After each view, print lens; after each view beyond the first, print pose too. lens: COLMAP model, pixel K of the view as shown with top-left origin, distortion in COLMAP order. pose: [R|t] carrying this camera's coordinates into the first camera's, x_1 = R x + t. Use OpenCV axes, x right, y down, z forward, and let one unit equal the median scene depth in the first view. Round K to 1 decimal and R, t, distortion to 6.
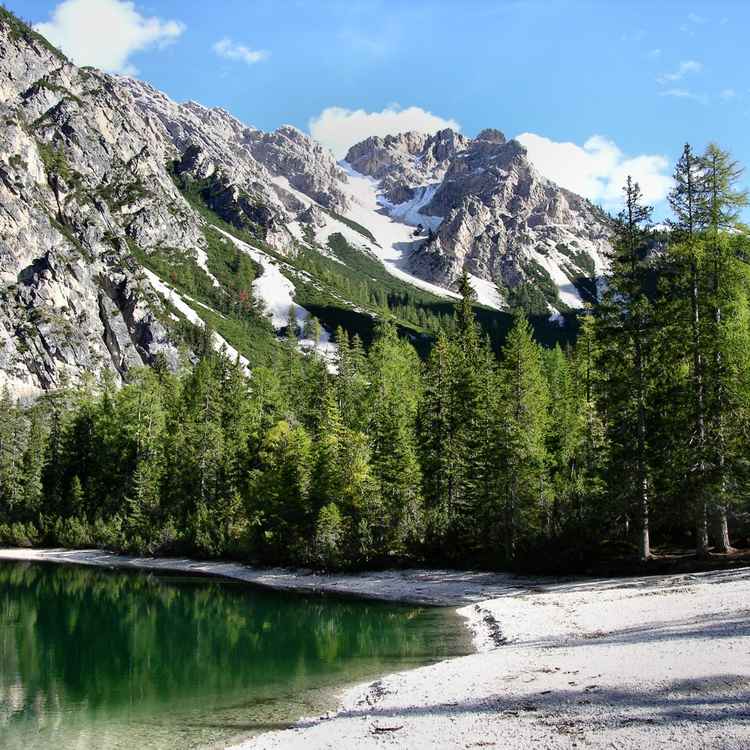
lens RADIAL K [[1036.3, 0, 375.9], [0, 1036.3, 374.8], [0, 0, 1]] dist [-0.150262, 0.000000]
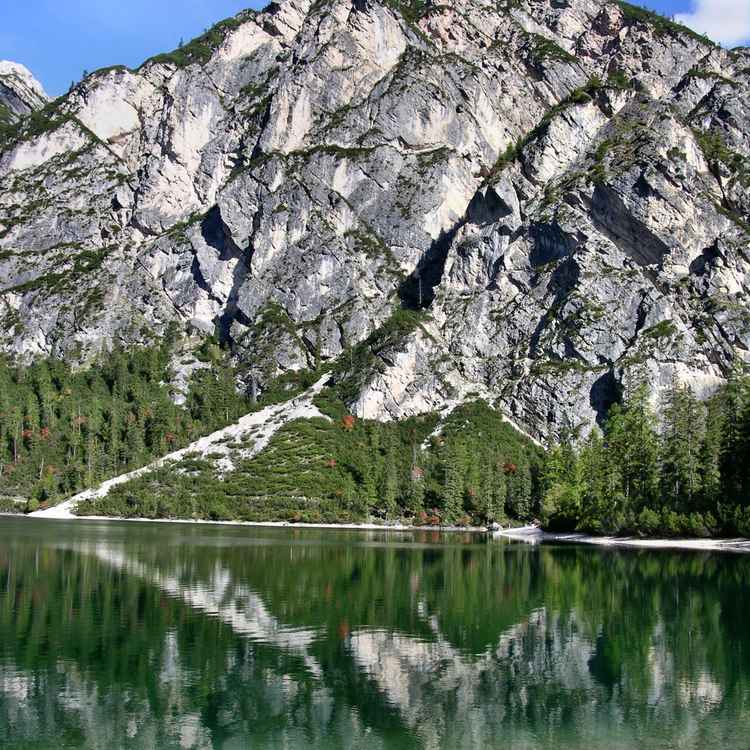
lens RADIAL K [[1030.0, 0, 374.0], [0, 1030.0, 374.8], [0, 0, 1]] dist [-0.121514, 0.000000]
pose [[0.788594, -0.080140, -0.609670, 0.002552], [0.083928, 0.996220, -0.022393, 0.002925], [0.609160, -0.033509, 0.792339, 0.012274]]
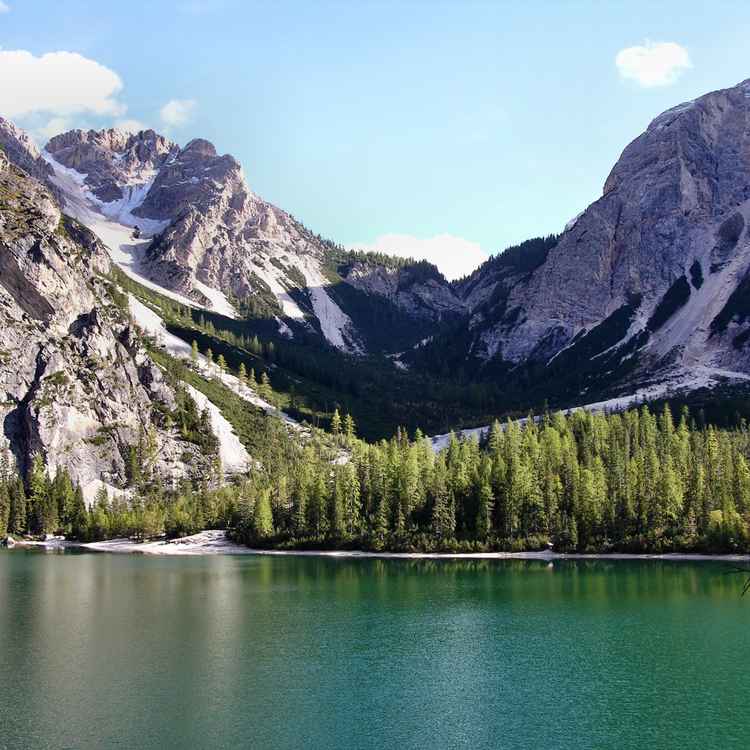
lens RADIAL K [[1036.3, 0, 374.3], [0, 1036.3, 376.2], [0, 0, 1]] dist [-0.150262, 0.000000]
pose [[0.933280, 0.040251, 0.356888, -0.324545], [-0.047138, 0.998832, 0.010618, -0.050961], [-0.356044, -0.026732, 0.934087, -0.224795]]
